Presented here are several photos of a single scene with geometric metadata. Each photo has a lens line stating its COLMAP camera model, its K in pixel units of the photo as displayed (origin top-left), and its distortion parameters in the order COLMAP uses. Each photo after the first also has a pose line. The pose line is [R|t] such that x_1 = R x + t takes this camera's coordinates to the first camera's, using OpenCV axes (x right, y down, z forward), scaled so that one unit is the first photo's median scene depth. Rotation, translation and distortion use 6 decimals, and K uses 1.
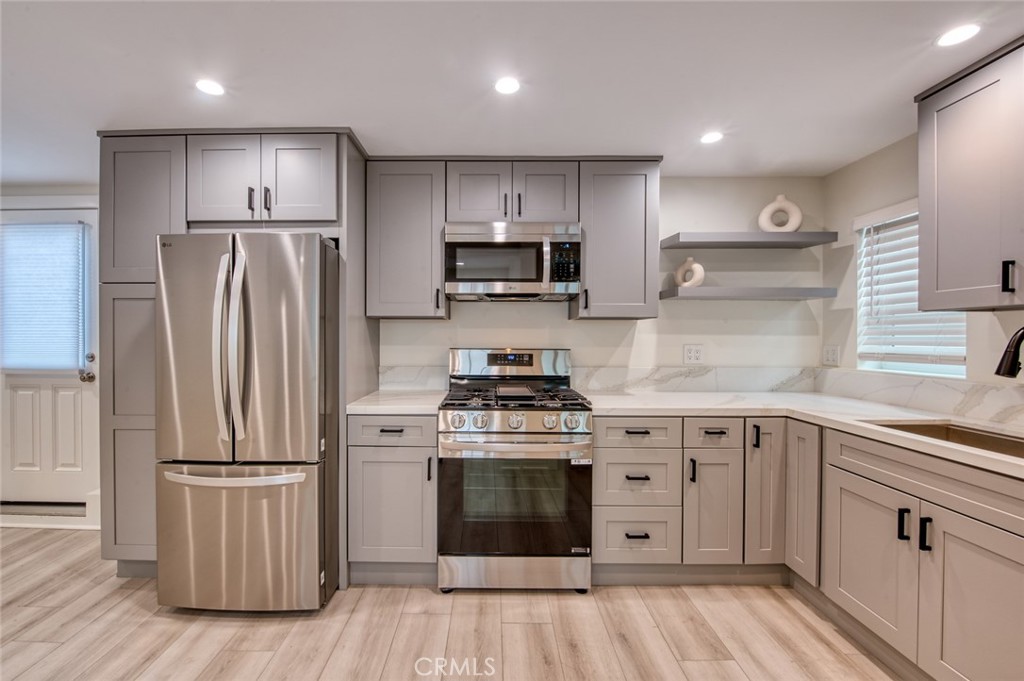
lens RADIAL K [[430.5, 0, 504.5], [0, 430.5, 338.0], [0, 0, 1]] dist [-0.008138, -0.000438]
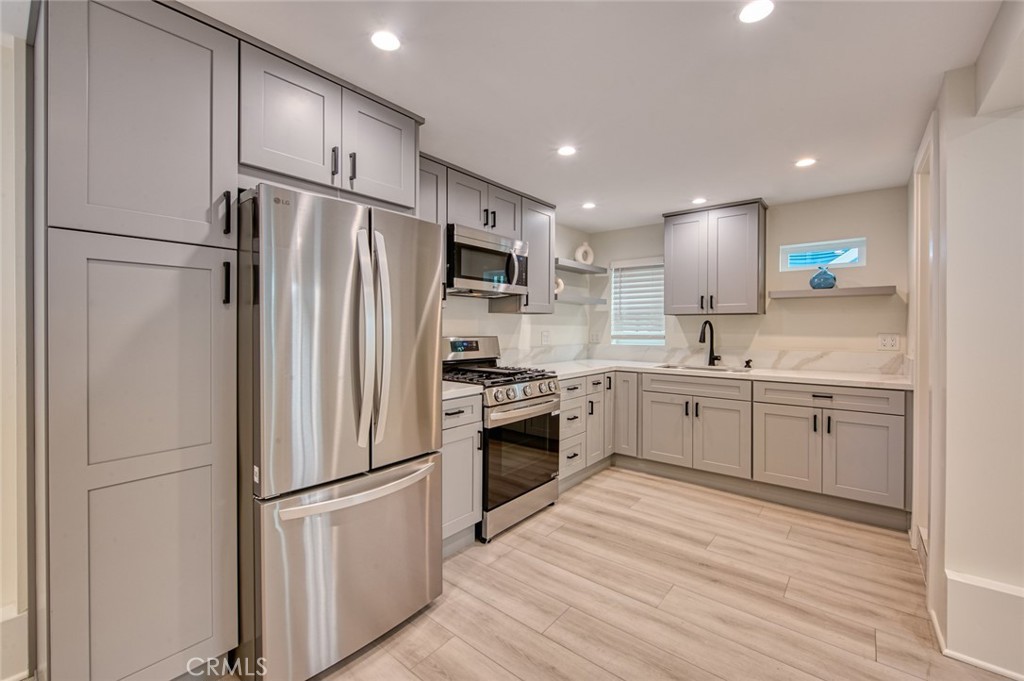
lens RADIAL K [[427.5, 0, 509.6], [0, 427.5, 329.1], [0, 0, 1]] dist [0.000289, -0.000152]
pose [[0.627961, -0.004231, 0.778233, -1.011563], [0.000869, 0.999988, 0.004736, -0.001366], [-0.778244, -0.002297, 0.627958, 0.212193]]
